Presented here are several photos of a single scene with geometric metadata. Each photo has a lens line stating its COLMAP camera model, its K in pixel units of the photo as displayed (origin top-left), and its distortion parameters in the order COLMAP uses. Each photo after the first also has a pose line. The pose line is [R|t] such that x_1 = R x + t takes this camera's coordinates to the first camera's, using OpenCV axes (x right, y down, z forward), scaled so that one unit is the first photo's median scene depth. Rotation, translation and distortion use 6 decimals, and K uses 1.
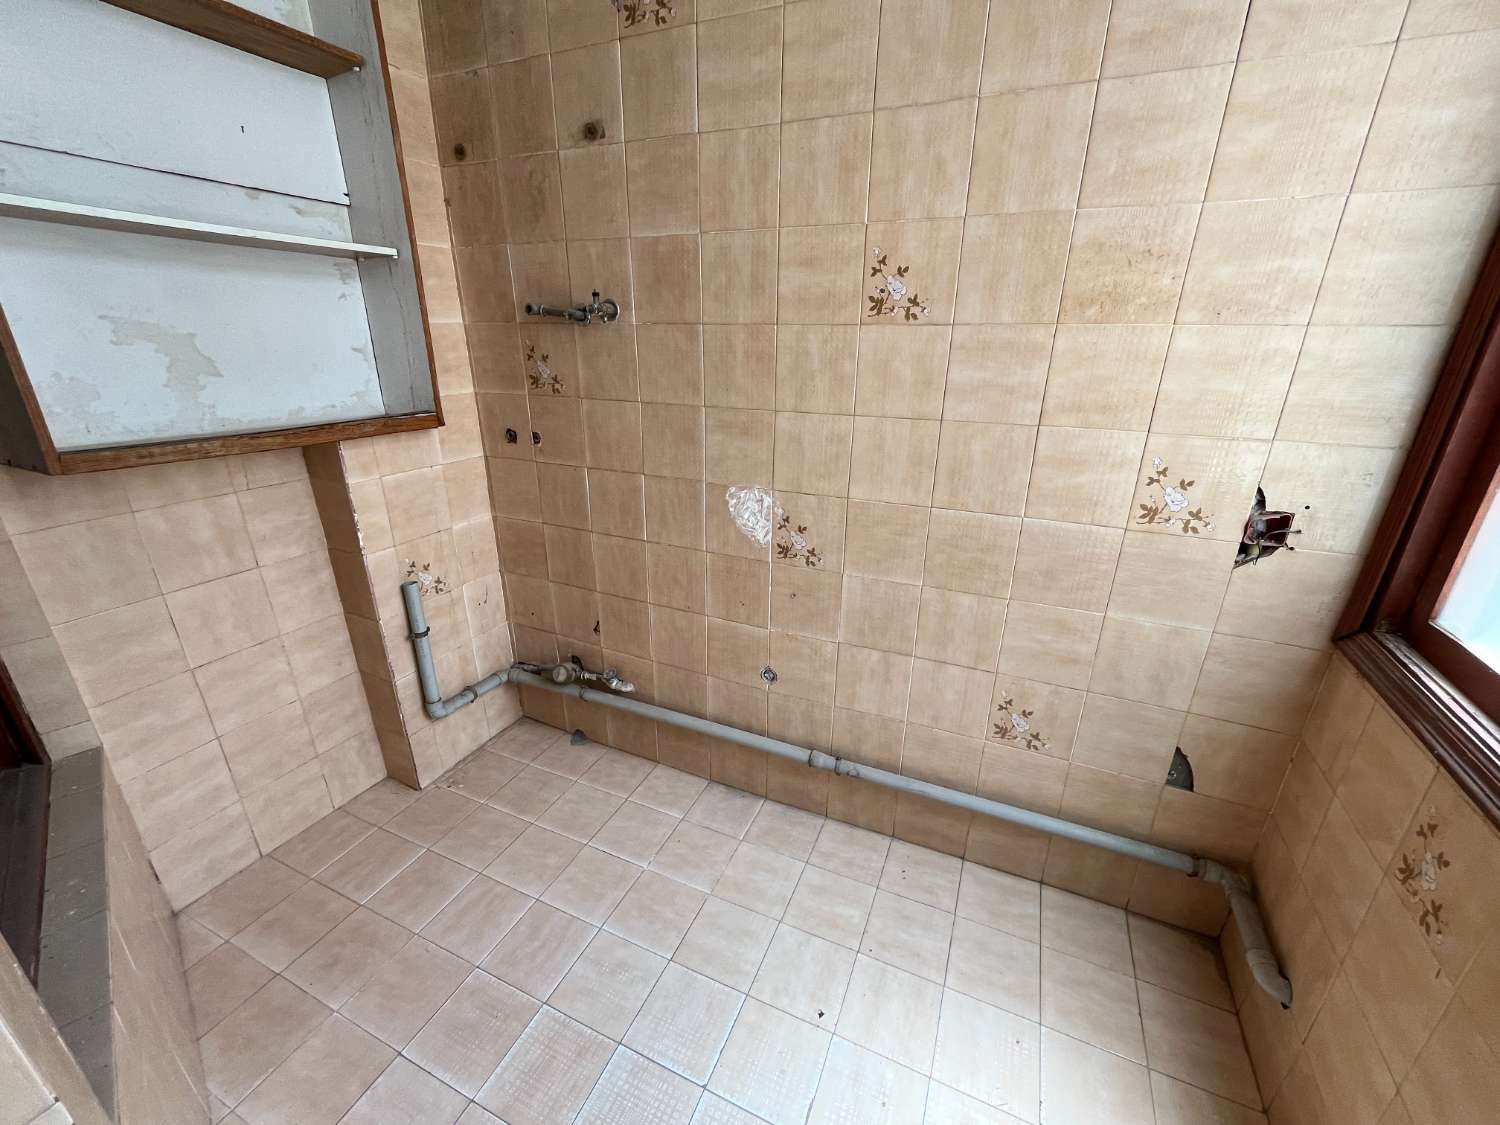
lens RADIAL K [[604.5, 0, 752.2], [0, 604.5, 564.6], [0, 0, 1]] dist [-0.000790, -0.000281]
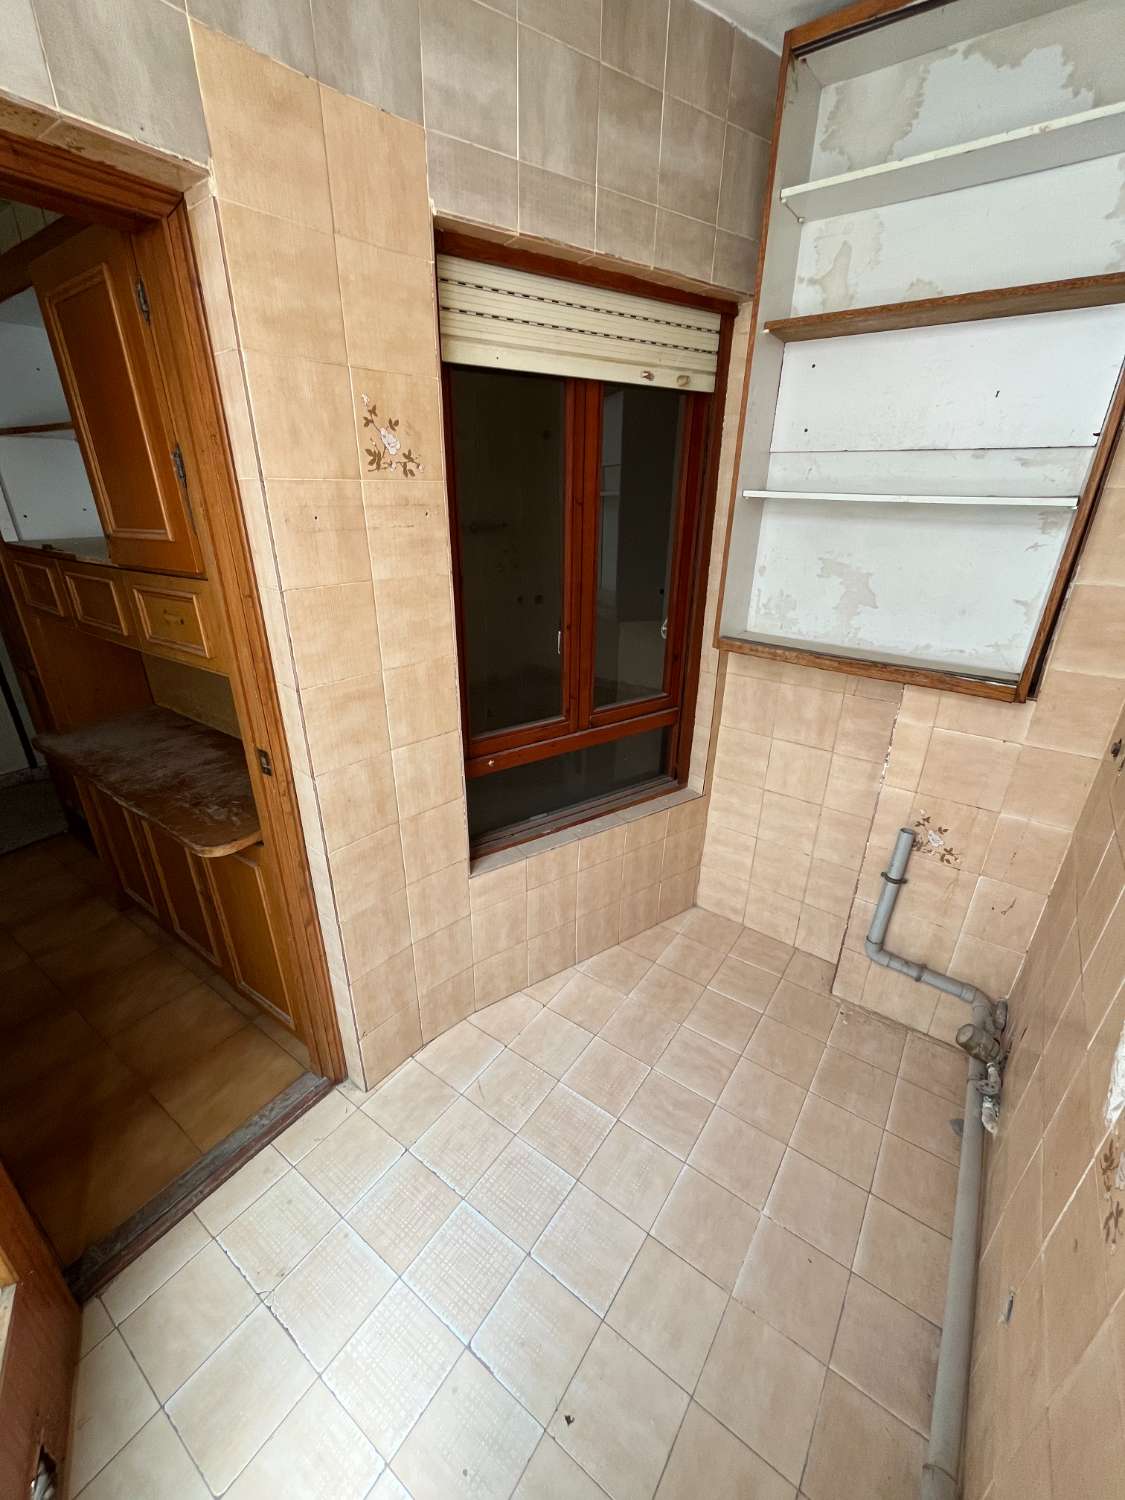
lens RADIAL K [[604.5, 0, 562.0], [0, 604.5, 754.2], [0, 0, 1]] dist [-0.000790, -0.000281]
pose [[-0.193057, 0.381714, -0.903893, 0.406389], [-0.365137, 0.827110, 0.427276, -0.303569], [0.910716, 0.412534, -0.020301, 0.477889]]
